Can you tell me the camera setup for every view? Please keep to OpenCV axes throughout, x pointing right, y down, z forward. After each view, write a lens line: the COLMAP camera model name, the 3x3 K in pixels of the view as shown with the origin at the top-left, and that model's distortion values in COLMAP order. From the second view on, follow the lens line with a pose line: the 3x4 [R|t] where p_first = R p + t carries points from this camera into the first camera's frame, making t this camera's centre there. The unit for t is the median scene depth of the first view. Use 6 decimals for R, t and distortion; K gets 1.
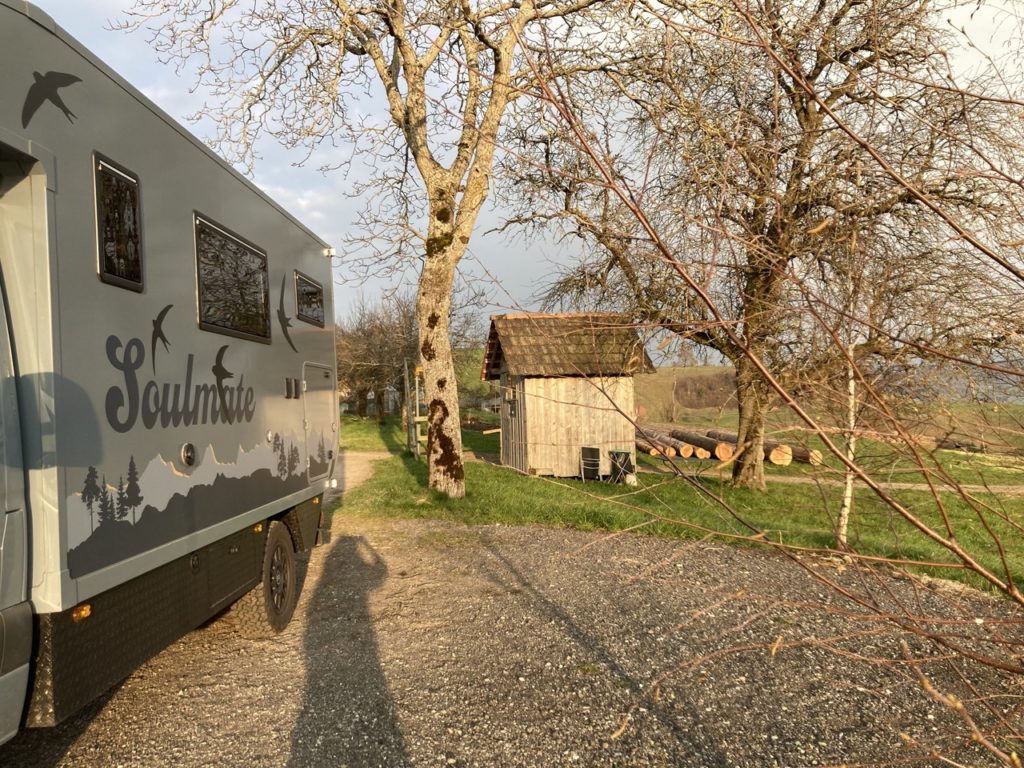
lens RADIAL K [[932.6, 0, 512.0], [0, 932.6, 384.0], [0, 0, 1]] dist [0.097698, -0.202571]
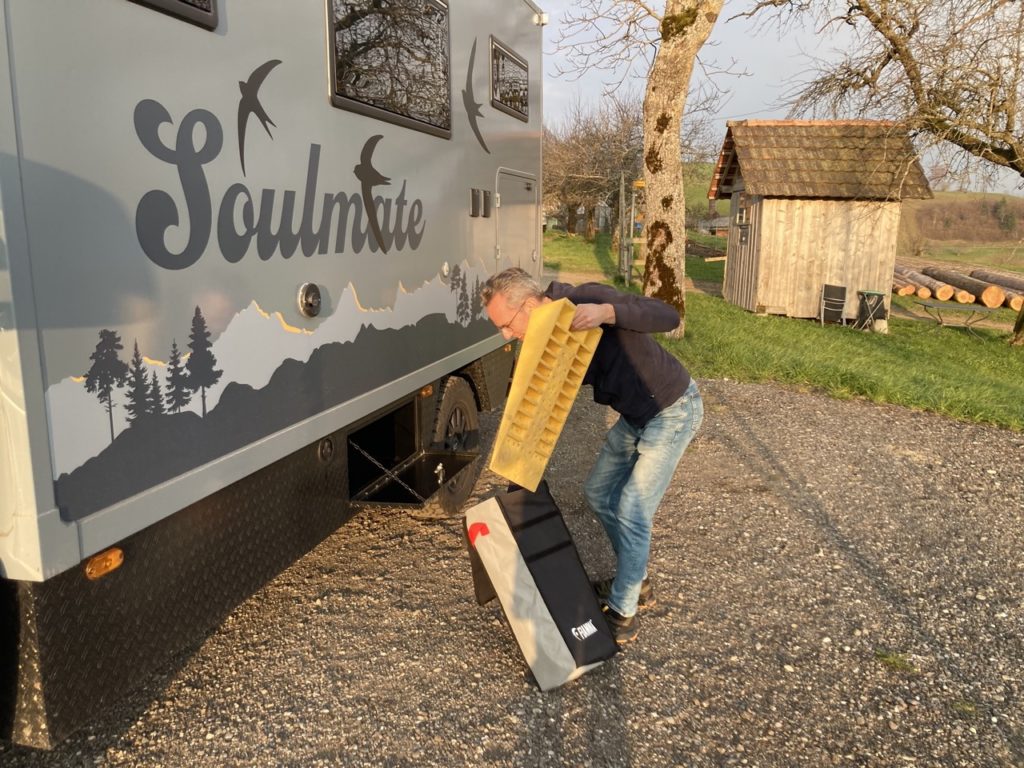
lens RADIAL K [[932.6, 0, 512.0], [0, 932.6, 384.0], [0, 0, 1]] dist [0.097698, -0.202571]
pose [[0.974383, 0.084259, -0.208514, -0.022188], [-0.042300, 0.979278, 0.198052, -0.001452], [0.220881, -0.184158, 0.957757, 0.138400]]
